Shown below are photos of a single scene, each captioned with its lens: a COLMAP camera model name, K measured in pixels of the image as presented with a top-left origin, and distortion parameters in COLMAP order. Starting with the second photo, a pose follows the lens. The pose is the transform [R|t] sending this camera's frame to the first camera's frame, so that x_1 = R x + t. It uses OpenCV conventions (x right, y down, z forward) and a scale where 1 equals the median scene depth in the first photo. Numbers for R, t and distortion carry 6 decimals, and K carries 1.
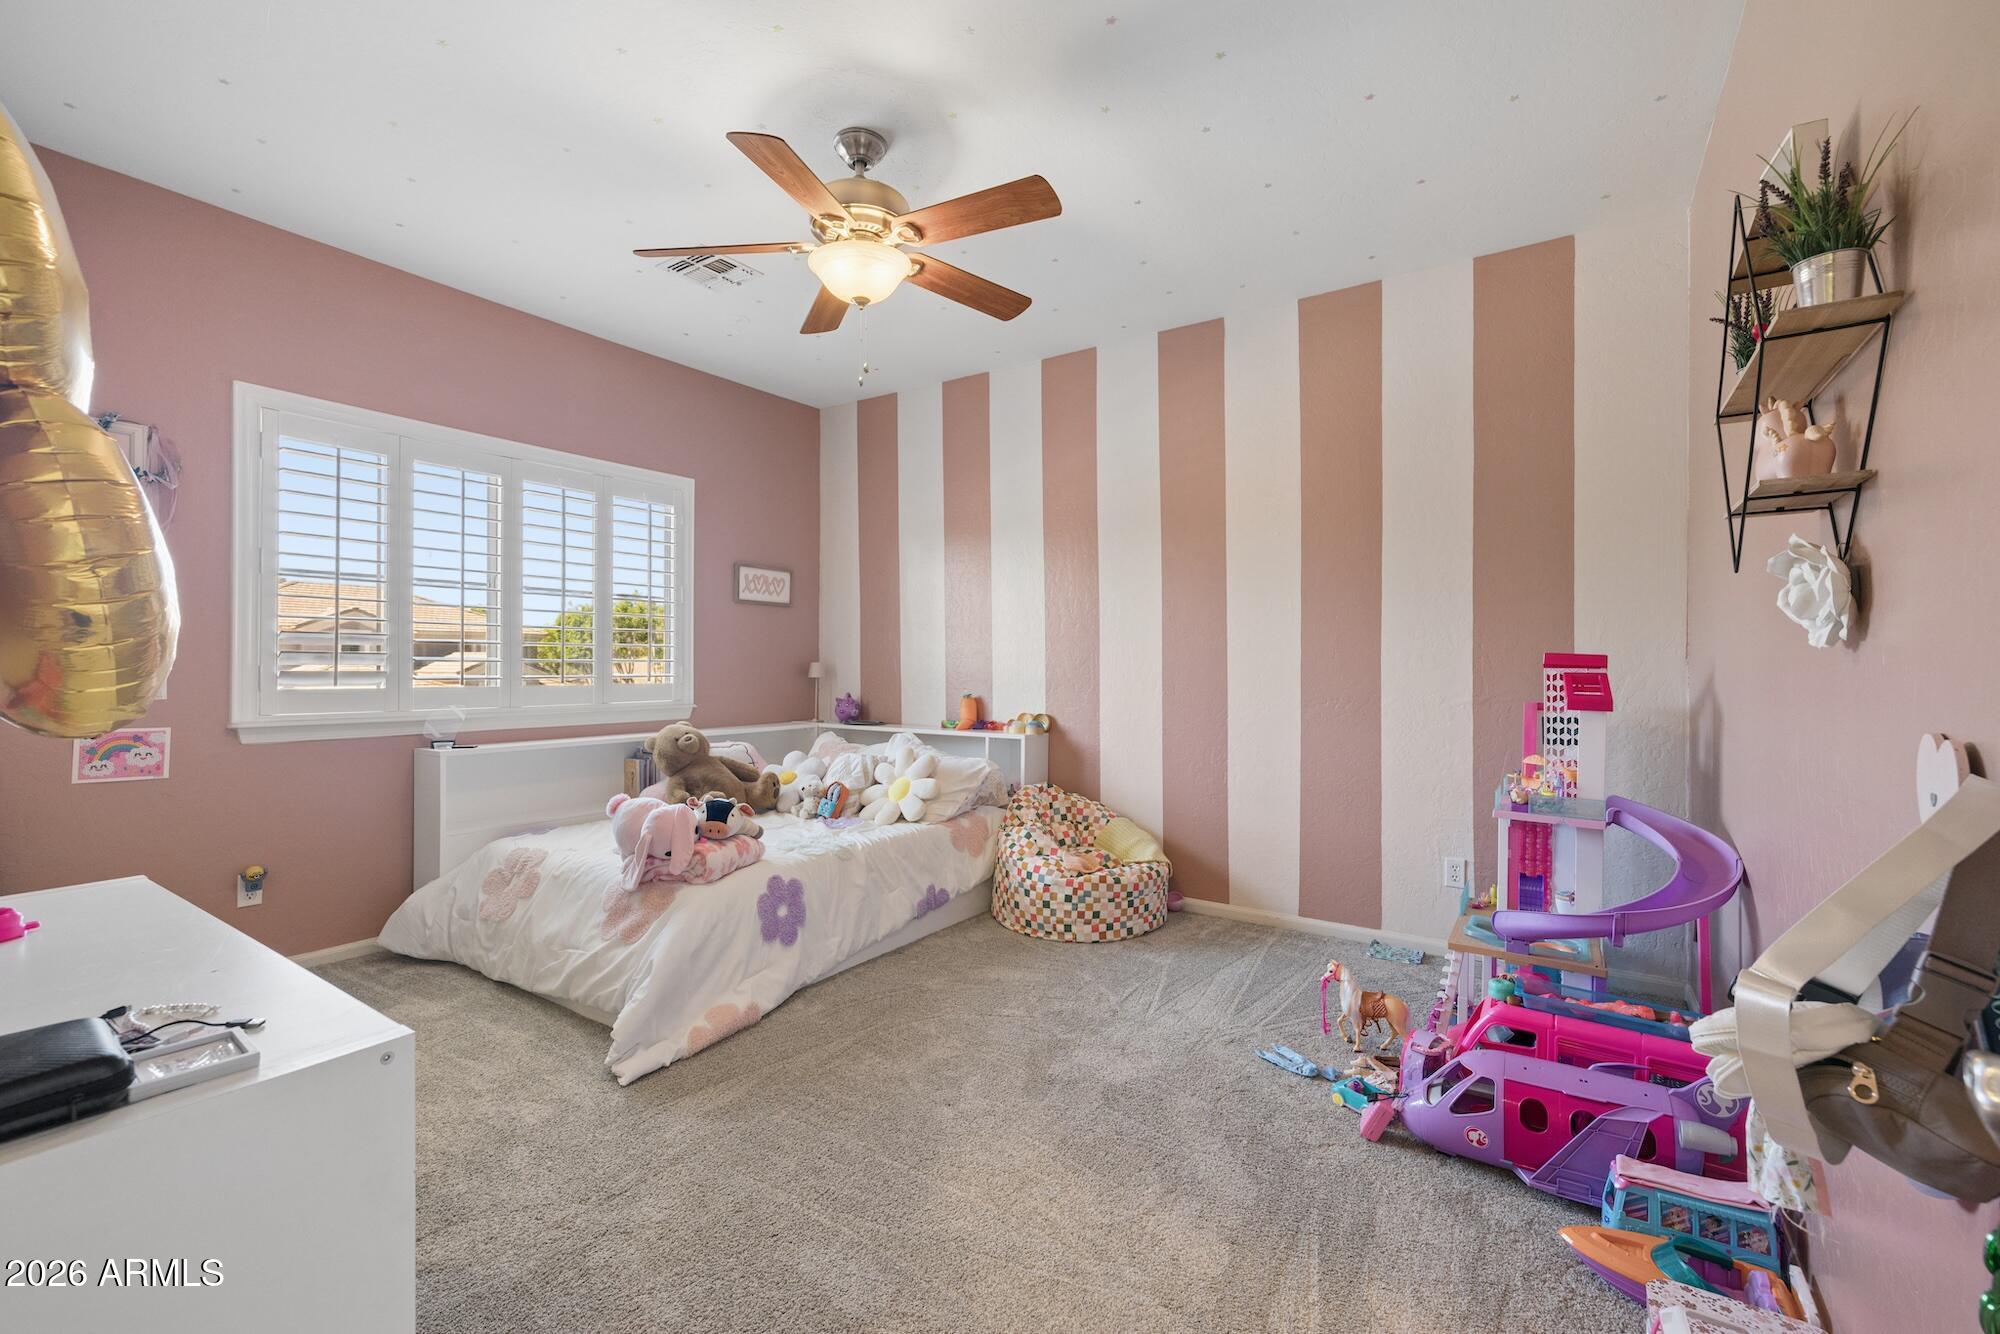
lens RADIAL K [[841.0, 0, 992.2], [0, 841.0, 657.3], [0, 0, 1]] dist [0.002065, -0.000768]
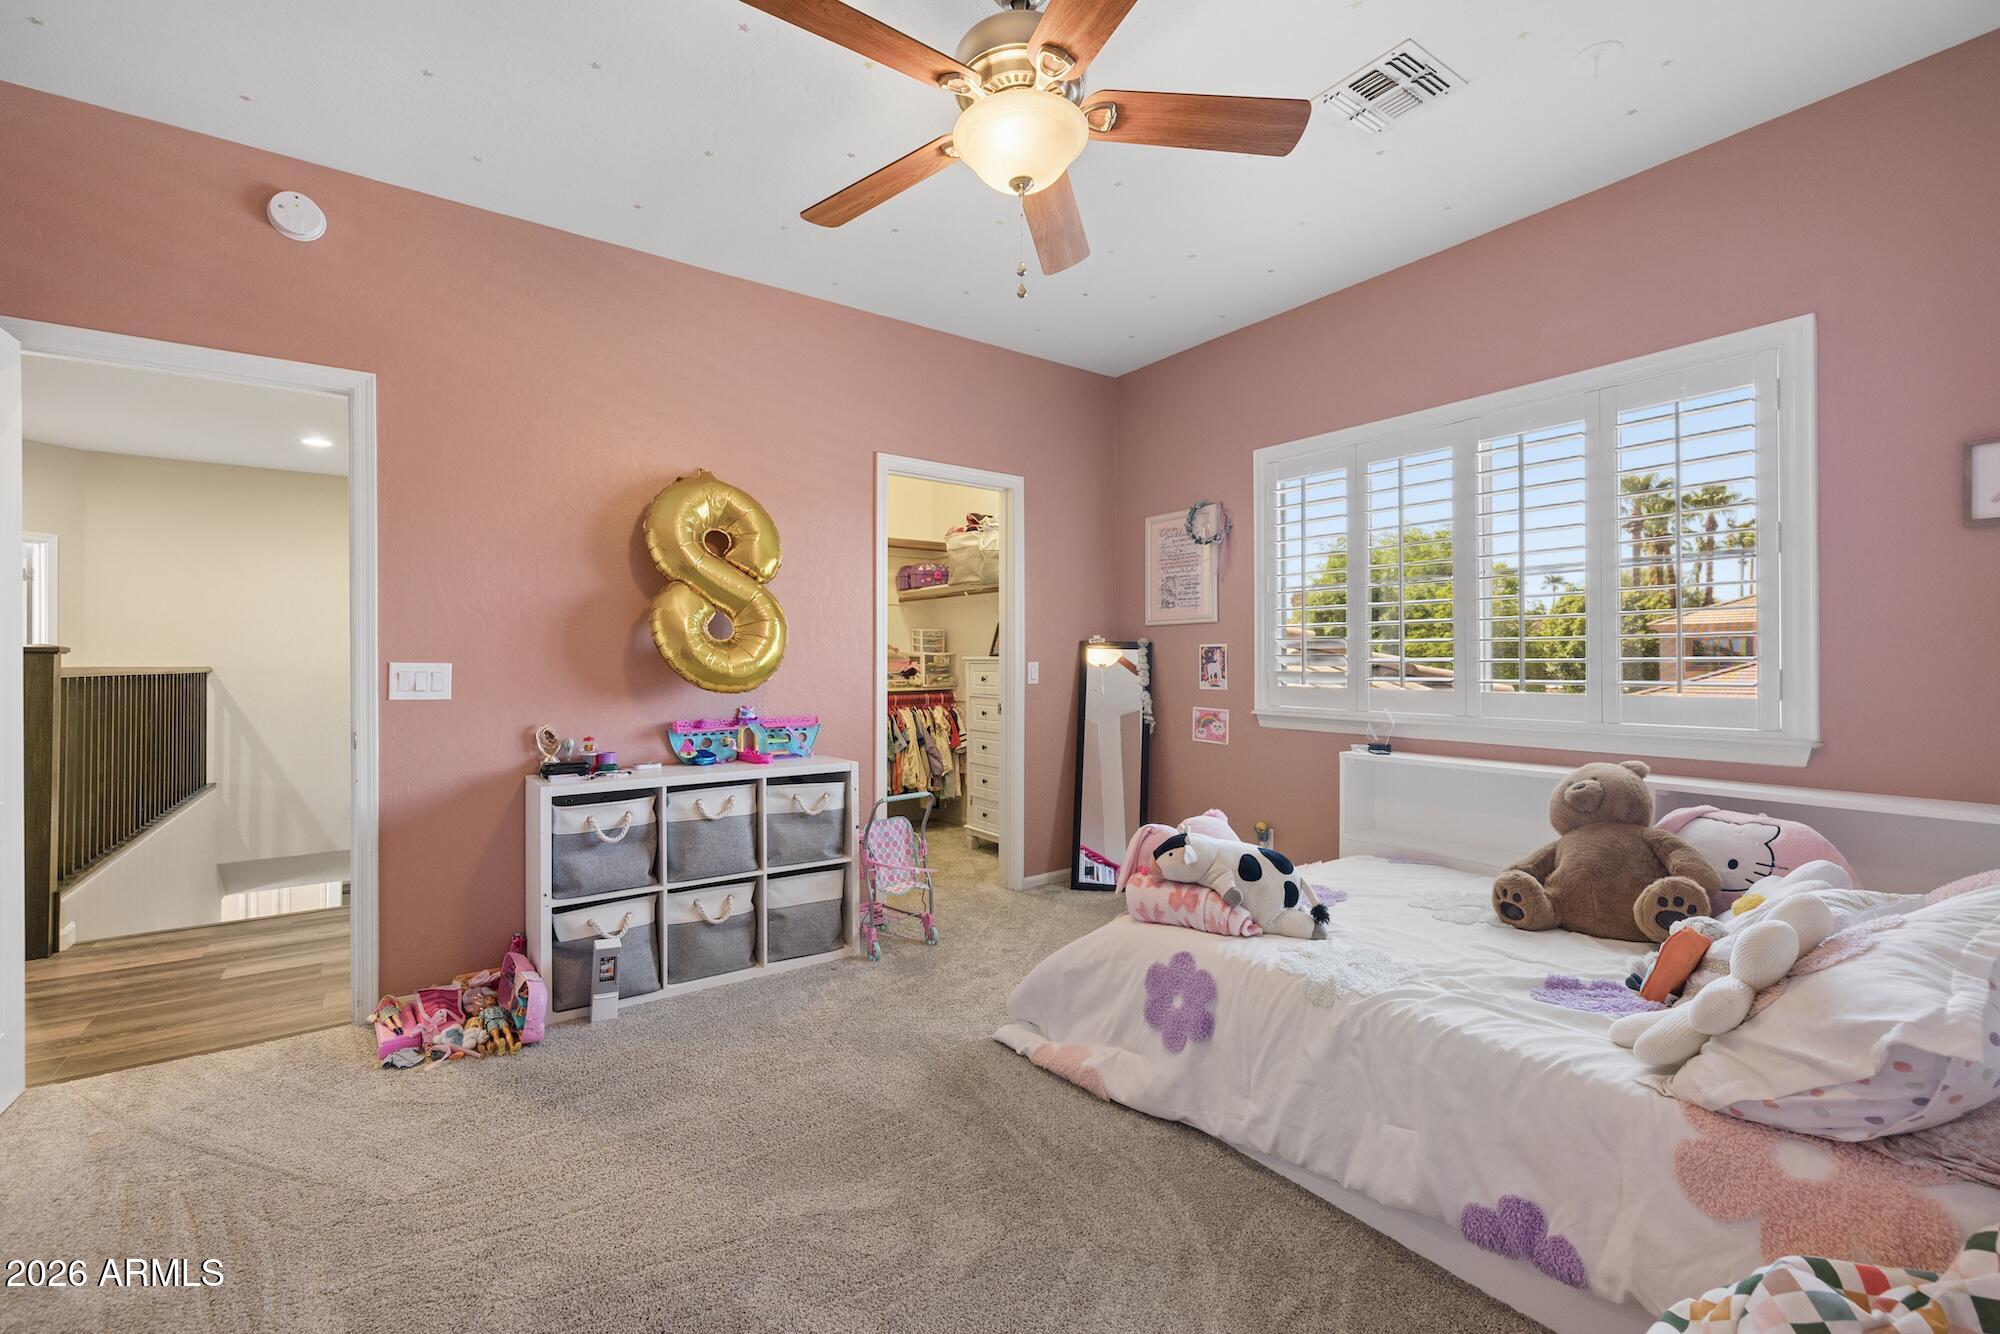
lens RADIAL K [[841.0, 0, 992.2], [0, 841.0, 657.3], [0, 0, 1]] dist [0.002065, -0.000768]
pose [[-0.334696, -0.010607, -0.942266, 0.477510], [0.007038, 0.999881, -0.013756, 0.010889], [0.942300, -0.011236, -0.334582, 1.052121]]
